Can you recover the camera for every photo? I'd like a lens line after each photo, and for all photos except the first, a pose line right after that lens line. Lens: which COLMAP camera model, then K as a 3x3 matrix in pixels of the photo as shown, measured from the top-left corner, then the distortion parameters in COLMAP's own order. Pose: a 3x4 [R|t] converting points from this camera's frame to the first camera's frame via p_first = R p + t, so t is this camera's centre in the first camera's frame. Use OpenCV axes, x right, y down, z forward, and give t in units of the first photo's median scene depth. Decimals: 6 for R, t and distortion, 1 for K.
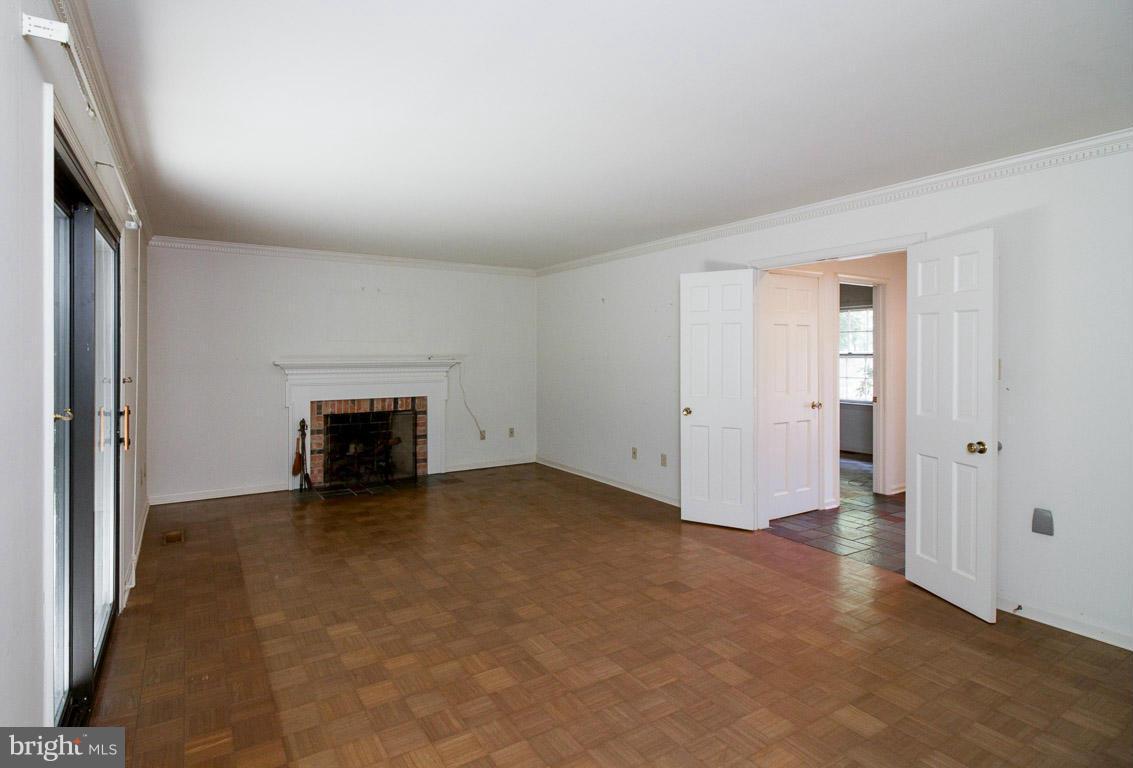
lens RADIAL K [[578.4, 0, 507.0], [0, 578.4, 352.6], [0, 0, 1]] dist [0.005827, 0.000308]
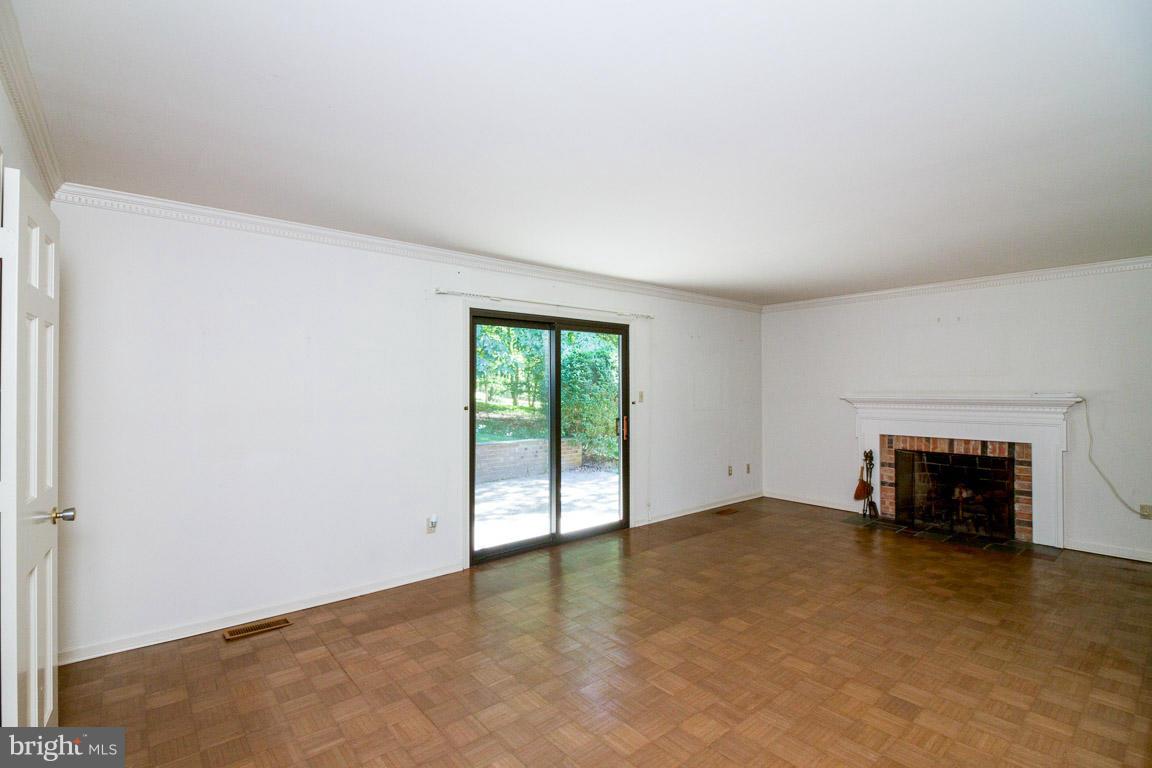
lens RADIAL K [[537.9, 0, 569.5], [0, 537.9, 386.0], [0, 0, 1]] dist [0.009882, -0.001718]
pose [[0.160239, -0.006013, -0.987060, 0.531457], [-0.001663, 0.999978, -0.006361, 0.003235], [0.987077, 0.002661, 0.160225, 0.282330]]
